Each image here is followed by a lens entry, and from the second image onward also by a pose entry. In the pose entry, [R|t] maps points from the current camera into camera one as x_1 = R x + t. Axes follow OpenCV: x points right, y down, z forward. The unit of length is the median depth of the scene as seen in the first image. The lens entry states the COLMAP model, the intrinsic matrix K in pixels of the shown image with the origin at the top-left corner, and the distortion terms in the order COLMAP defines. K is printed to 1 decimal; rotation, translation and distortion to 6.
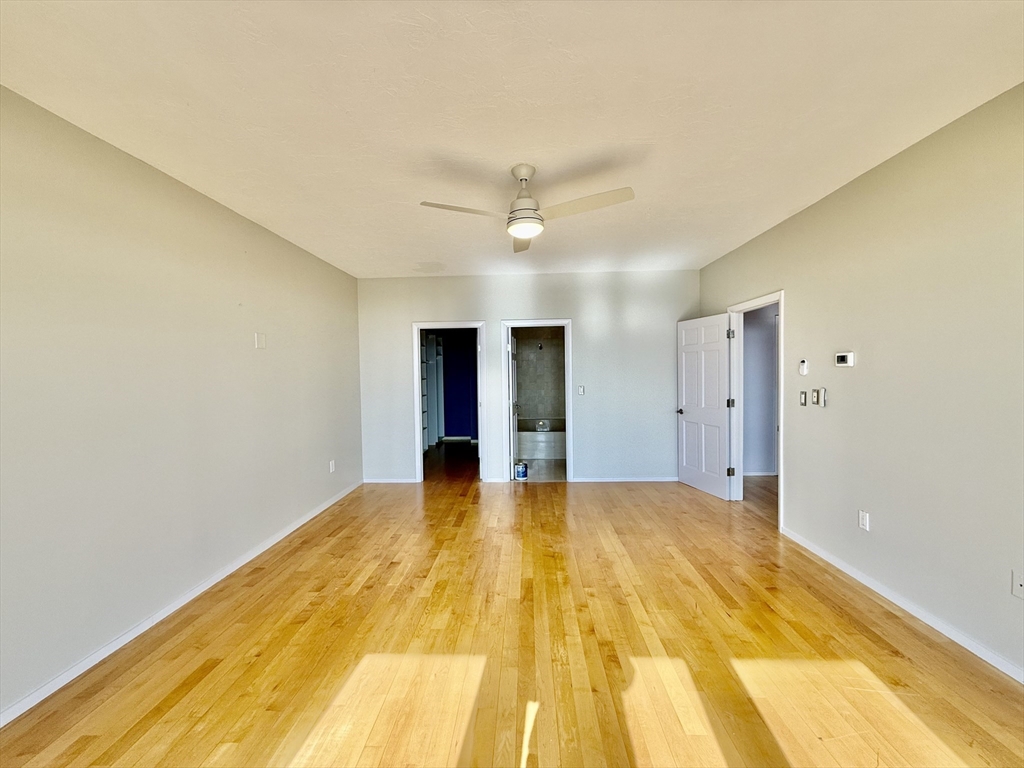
lens RADIAL K [[406.8, 0, 508.6], [0, 406.8, 384.5], [0, 0, 1]] dist [-0.001168, -0.000267]
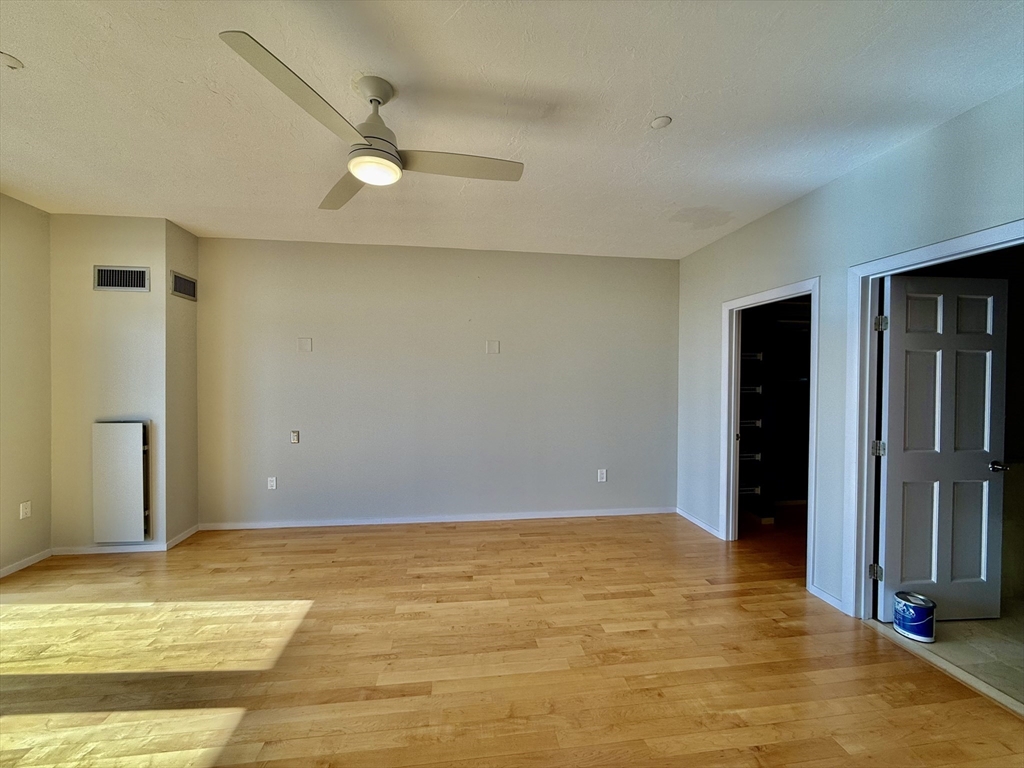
lens RADIAL K [[406.8, 0, 508.6], [0, 406.8, 384.5], [0, 0, 1]] dist [-0.001168, -0.000267]
pose [[0.181851, 0.031986, -0.982806, 0.664825], [-0.040669, 0.998860, 0.024983, -0.032960], [0.982485, 0.035426, 0.182944, 0.938941]]
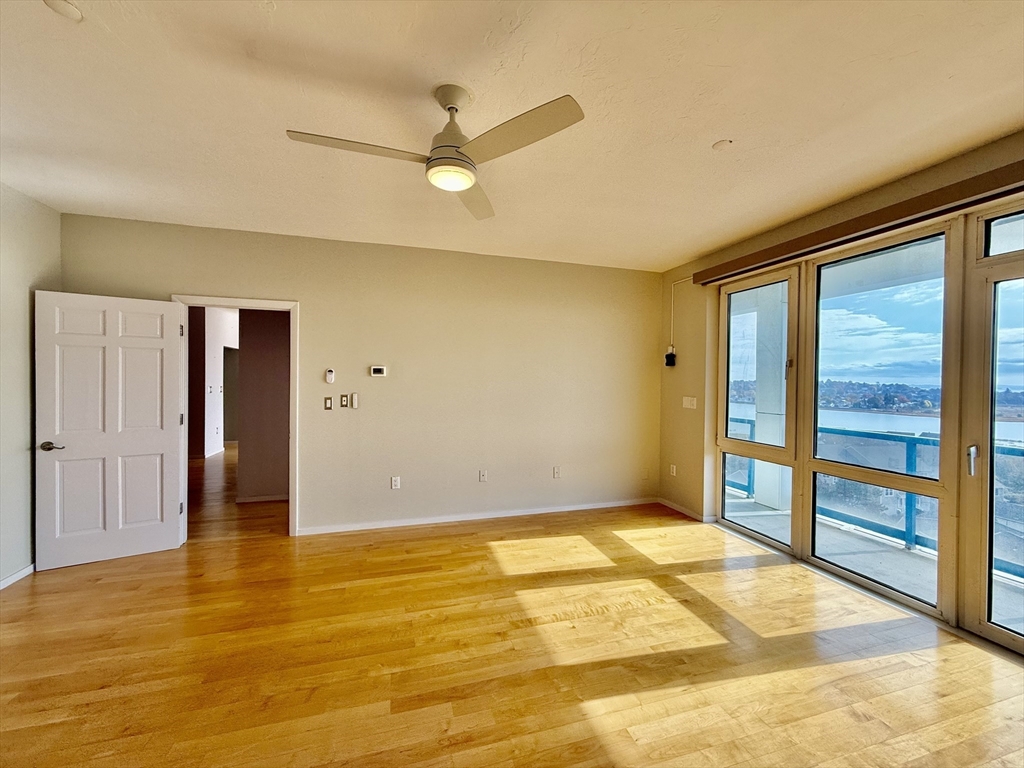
lens RADIAL K [[406.8, 0, 508.6], [0, 406.8, 384.5], [0, 0, 1]] dist [-0.001168, -0.000267]
pose [[-0.322347, 0.002998, 0.946617, -0.570888], [0.025964, 0.999647, 0.005675, -0.012974], [-0.946265, 0.026407, -0.322311, 0.969759]]
